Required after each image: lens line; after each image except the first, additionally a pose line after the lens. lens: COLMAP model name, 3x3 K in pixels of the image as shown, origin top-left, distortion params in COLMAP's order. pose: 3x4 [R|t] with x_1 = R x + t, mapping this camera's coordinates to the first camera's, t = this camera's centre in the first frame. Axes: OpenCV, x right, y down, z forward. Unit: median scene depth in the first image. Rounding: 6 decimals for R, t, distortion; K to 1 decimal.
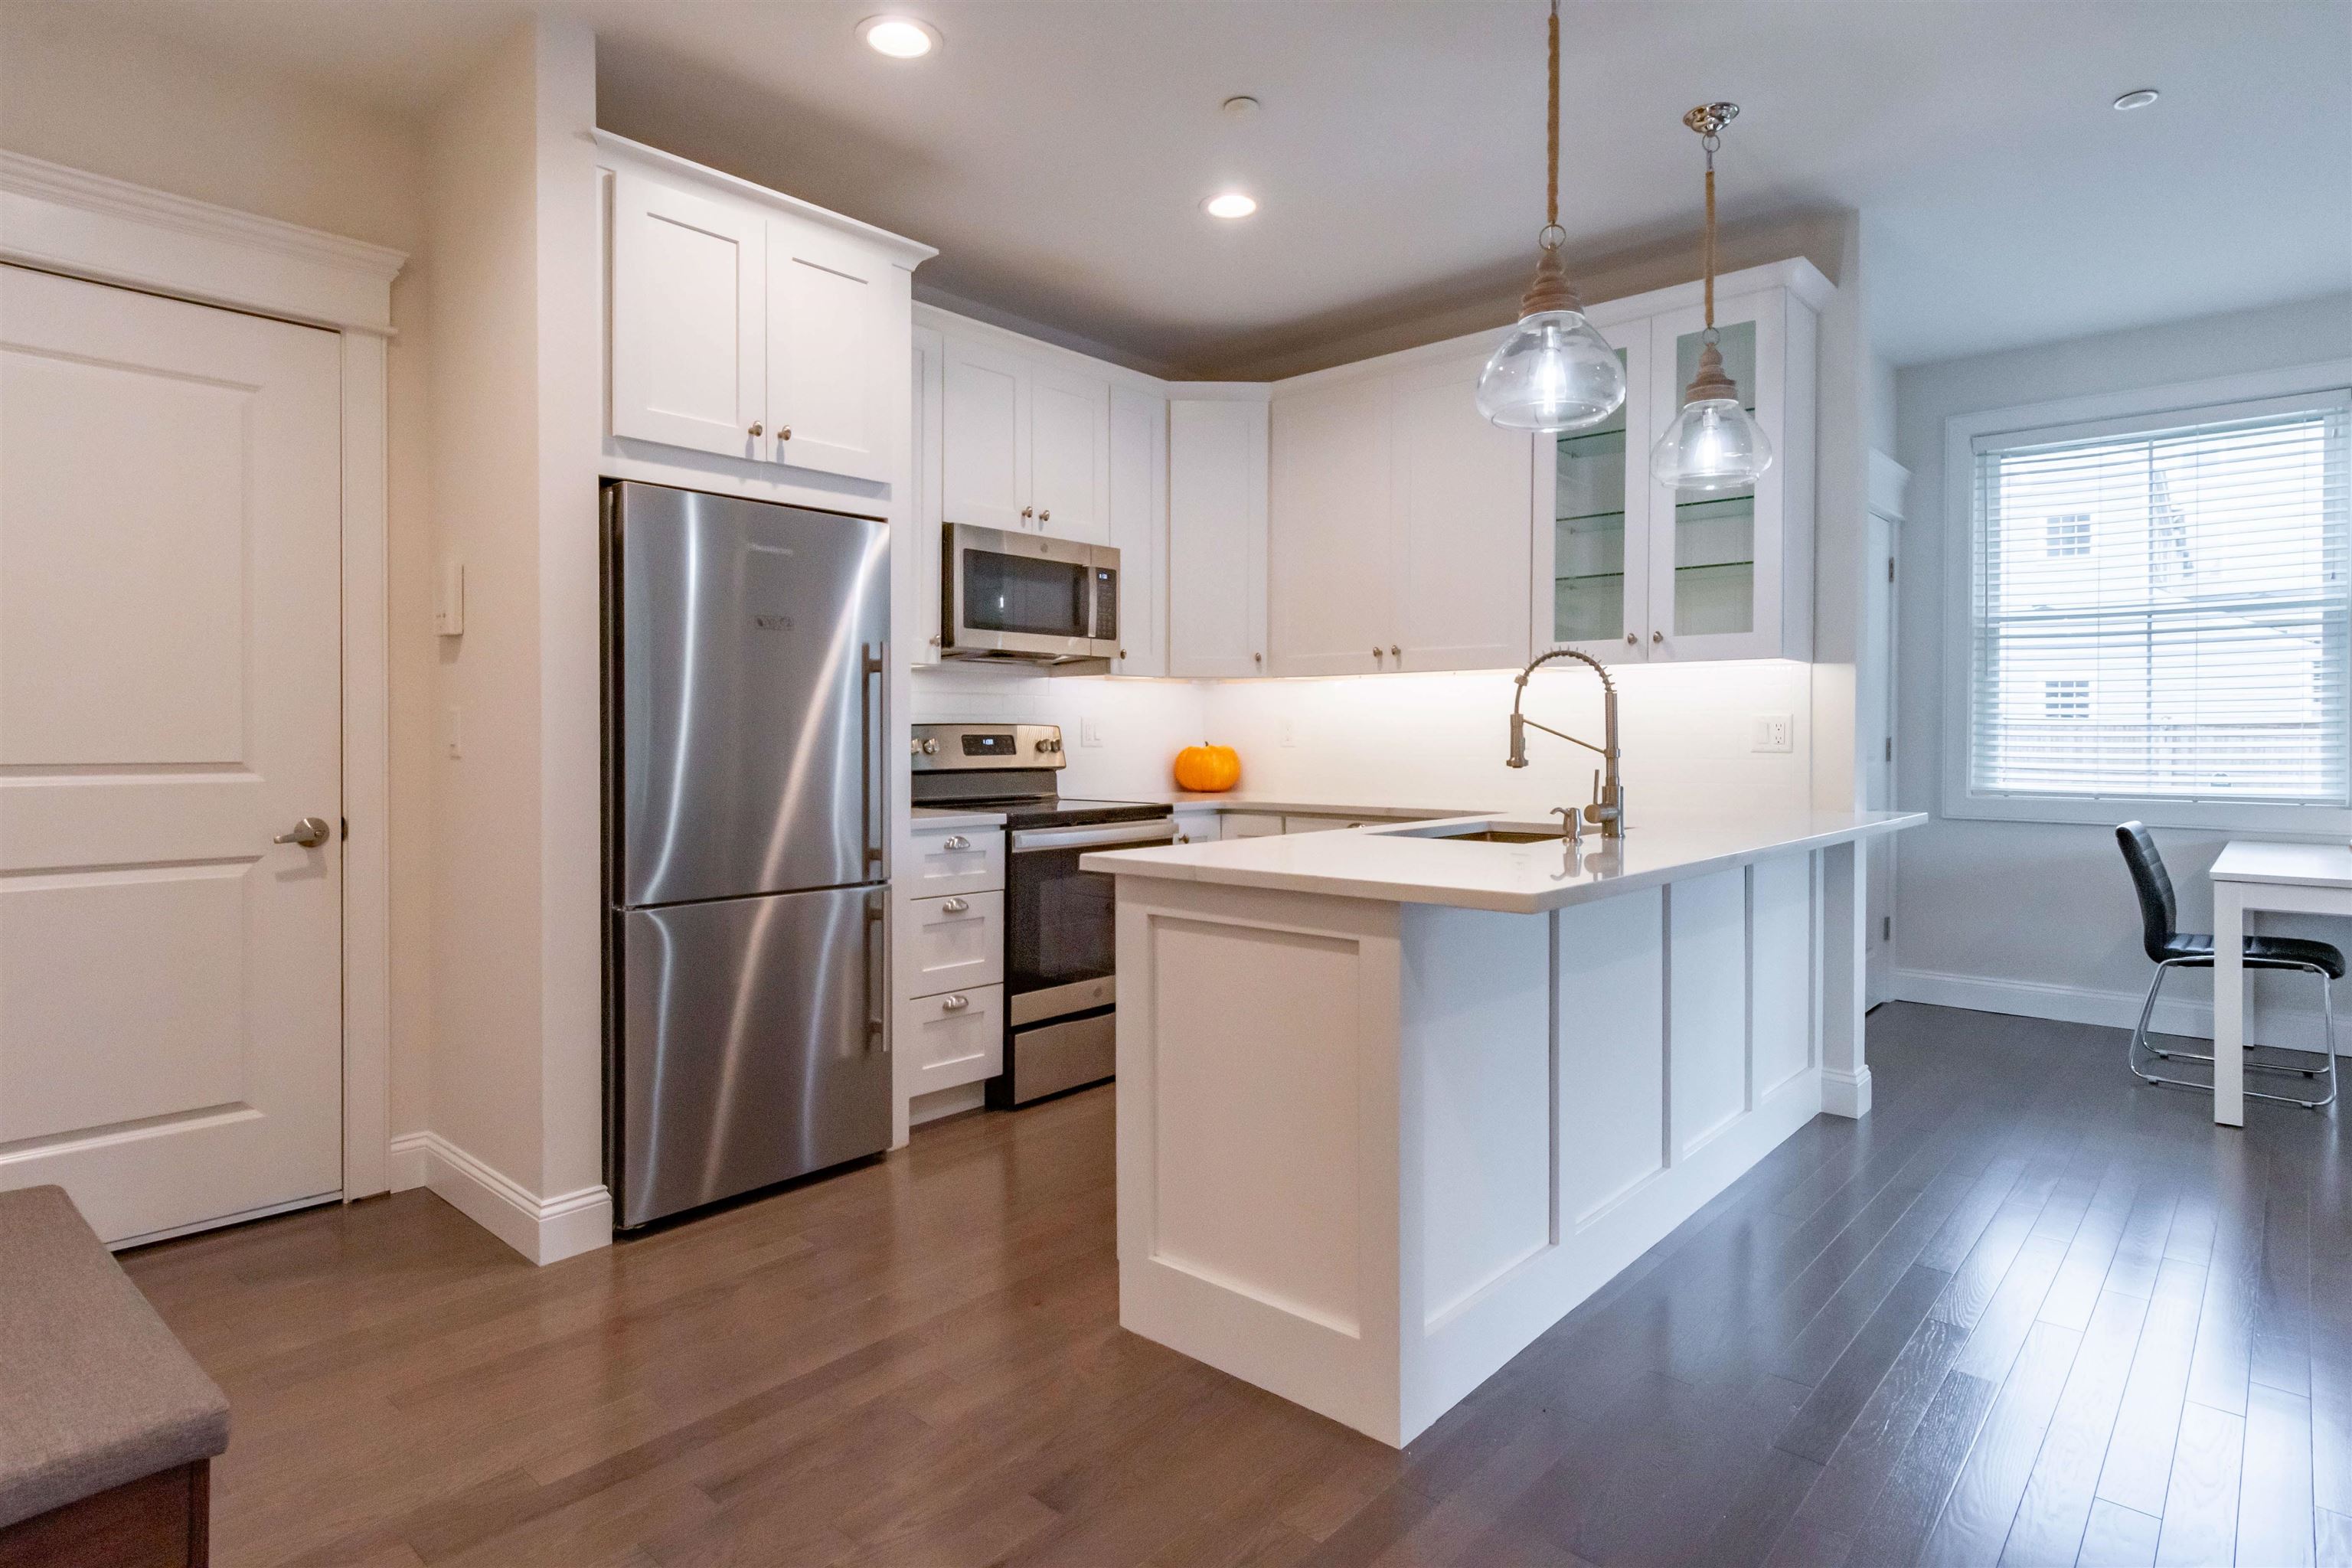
lens RADIAL K [[1232.9, 0, 1176.0], [0, 1232.9, 784.0], [0, 0, 1]] dist [-0.003766, -0.000853]
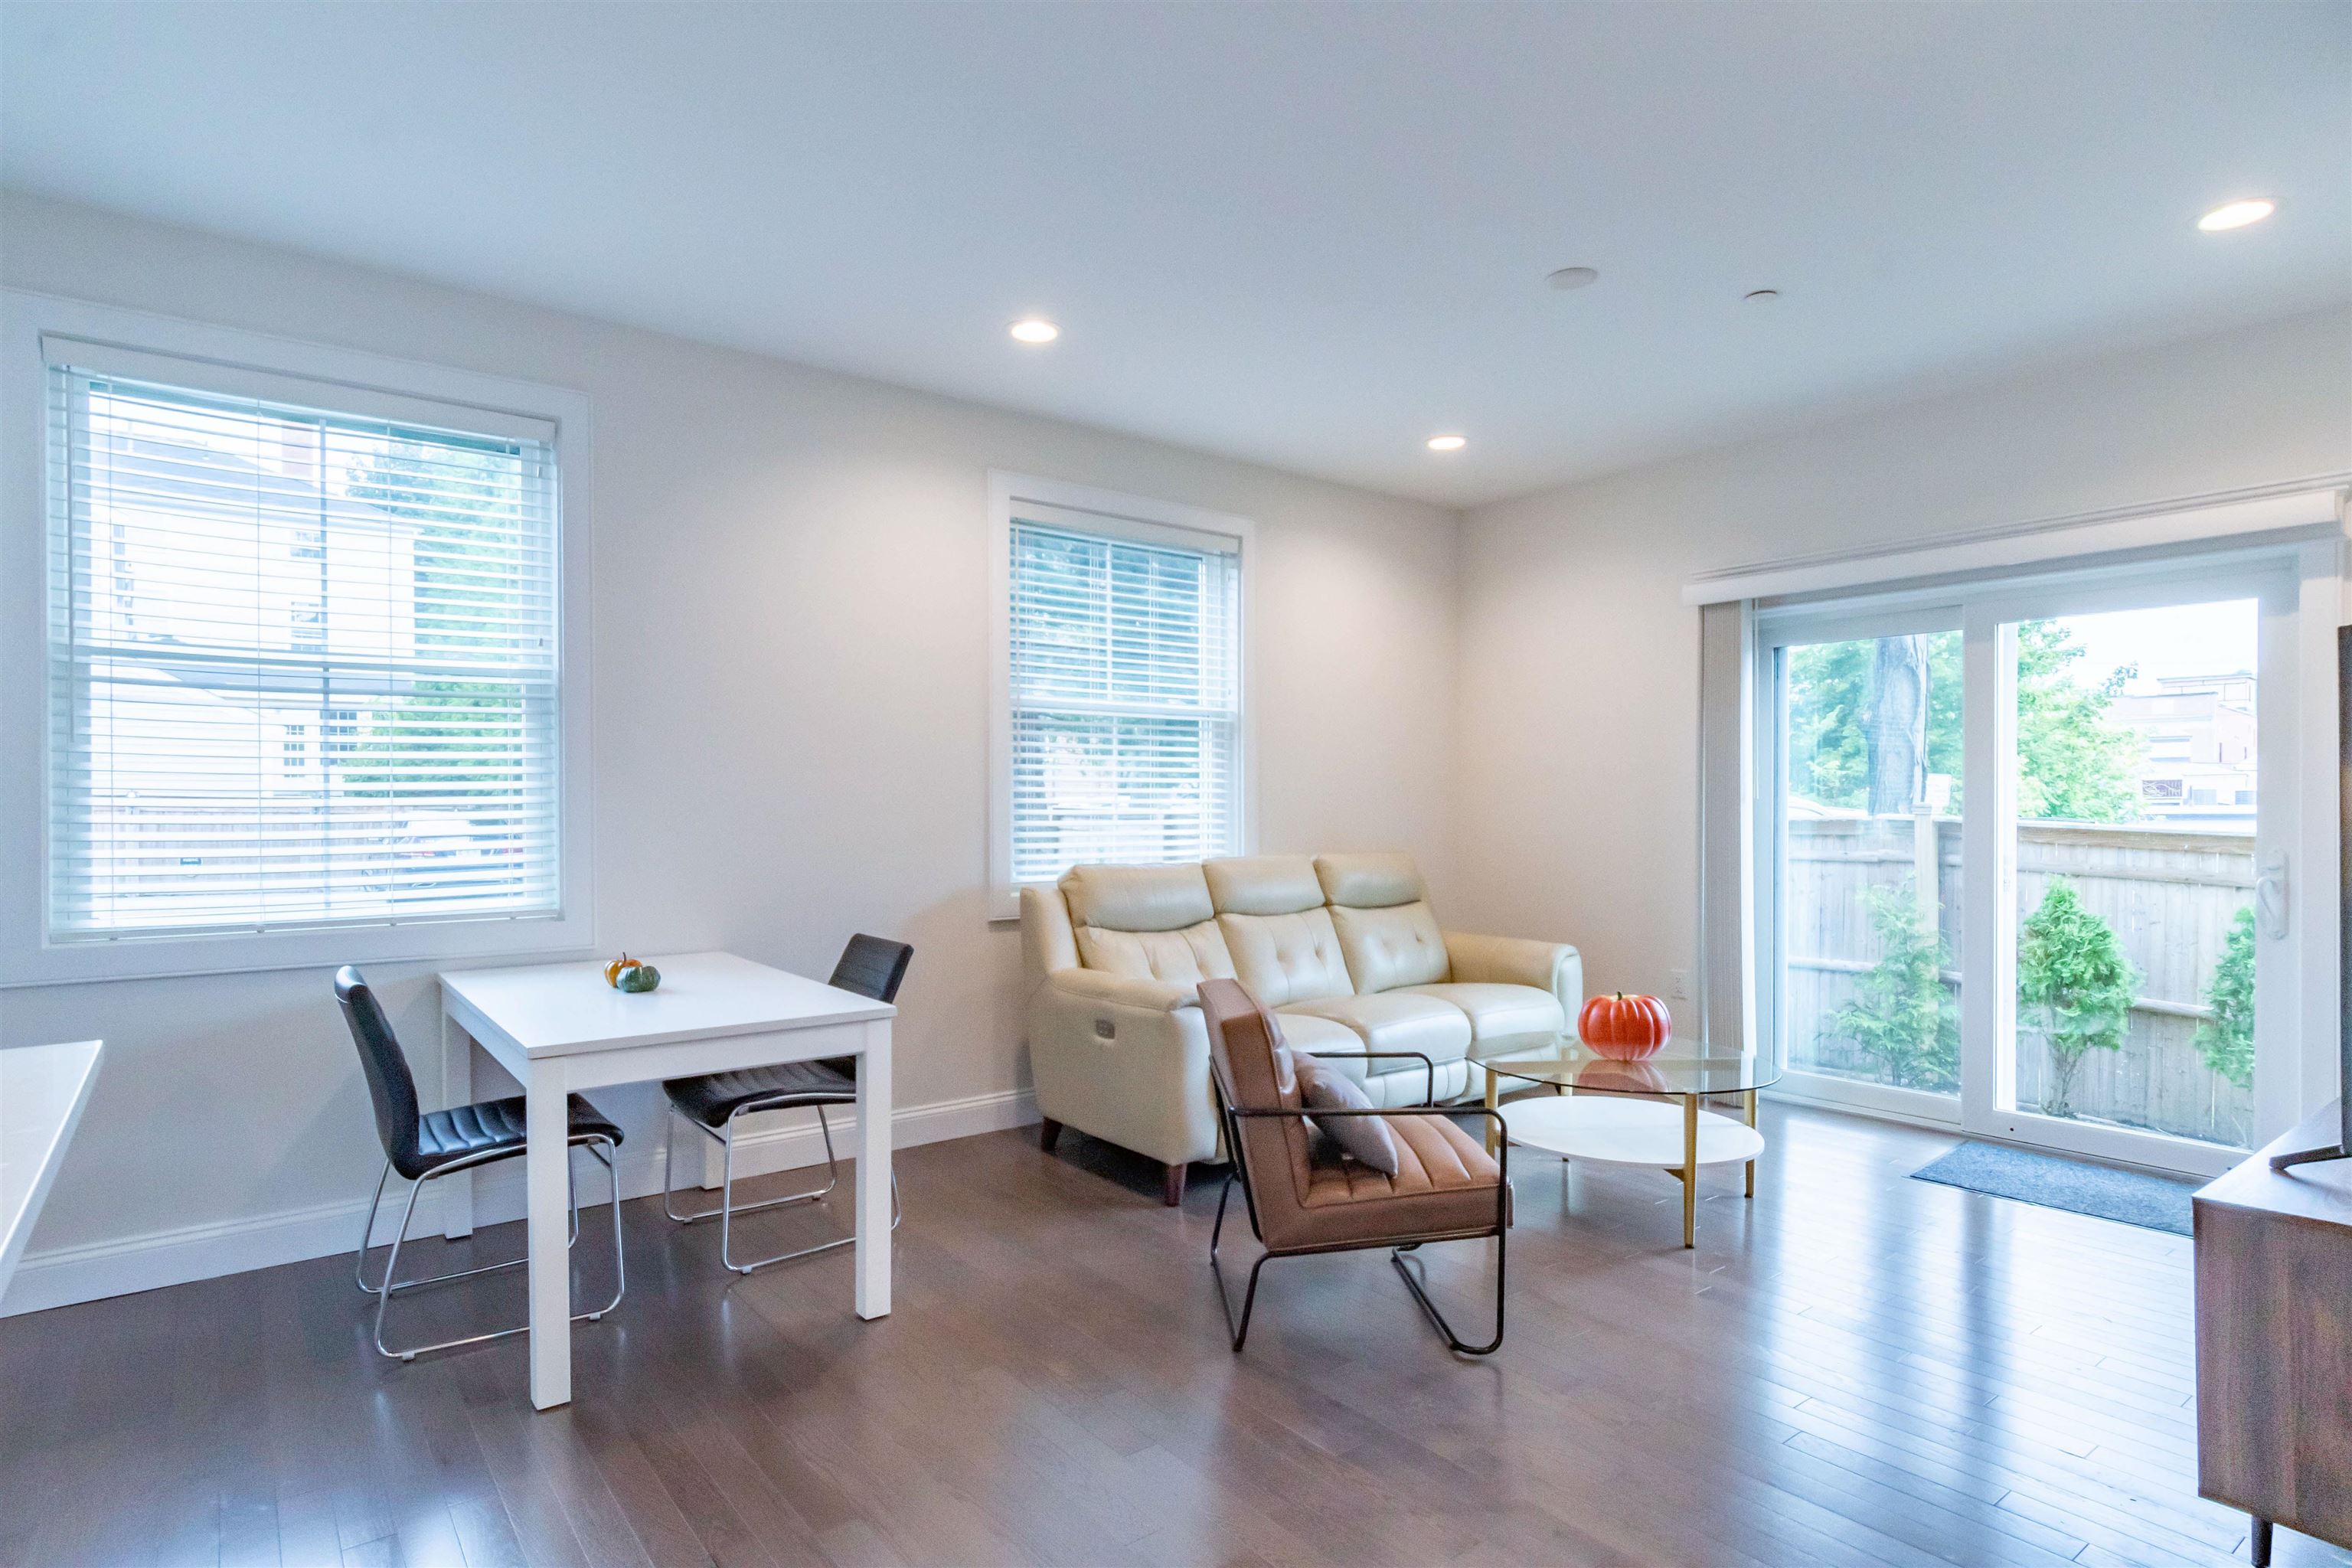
lens RADIAL K [[1232.9, 0, 1176.0], [0, 1232.9, 784.0], [0, 0, 1]] dist [-0.003766, -0.000853]
pose [[0.178099, 0.010709, 0.983954, 0.172208], [0.048455, 0.998632, -0.019639, -0.030845], [-0.982819, 0.051175, 0.177336, 0.379311]]
